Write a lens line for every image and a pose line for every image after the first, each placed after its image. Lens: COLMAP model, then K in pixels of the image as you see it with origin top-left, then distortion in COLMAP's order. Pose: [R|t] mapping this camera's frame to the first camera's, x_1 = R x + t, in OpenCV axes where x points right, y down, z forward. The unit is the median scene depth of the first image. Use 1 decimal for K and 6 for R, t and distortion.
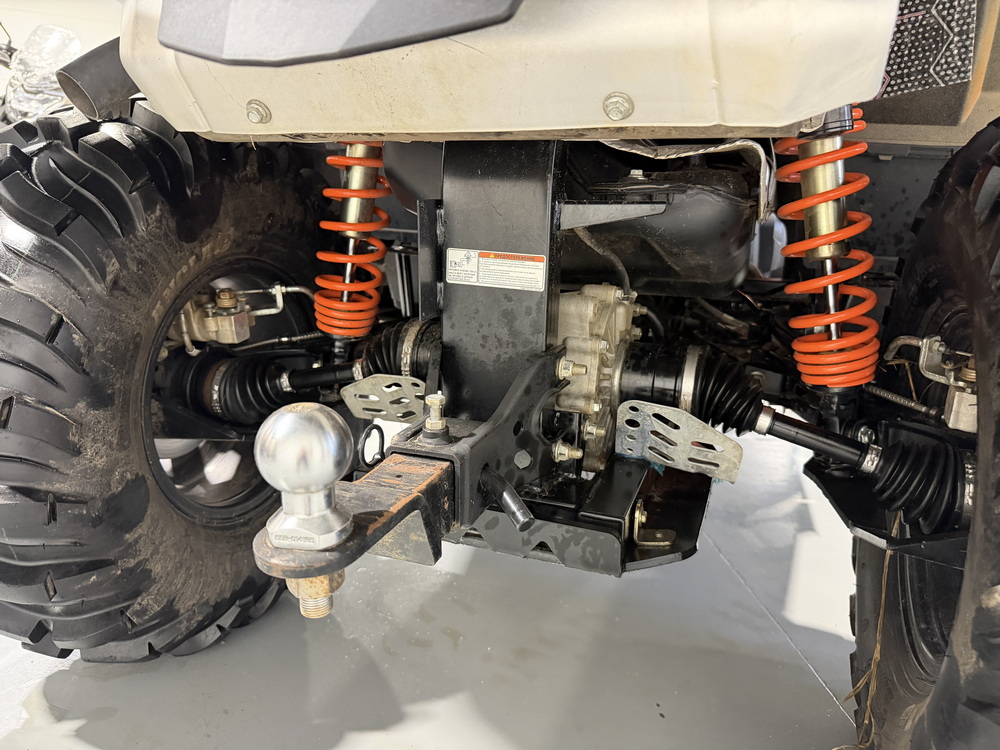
lens RADIAL K [[700.3, 0, 497.6], [0, 700.3, 382.5], [0, 0, 1]] dist [0.001617, -0.010660]
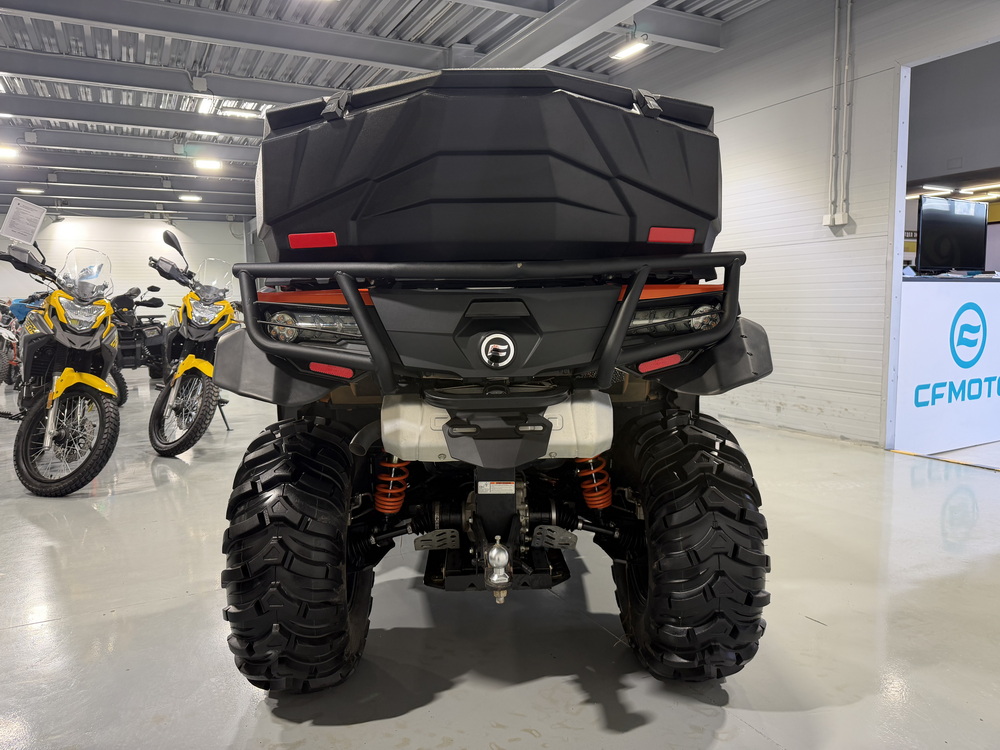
lens RADIAL K [[700.3, 0, 497.4], [0, 700.3, 377.8], [0, 0, 1]] dist [0.001617, -0.010660]
pose [[0.919023, -0.076139, 0.386782, -0.929637], [0.137375, 0.981523, -0.133197, -0.189208], [-0.369493, 0.175545, 0.912501, -1.474869]]
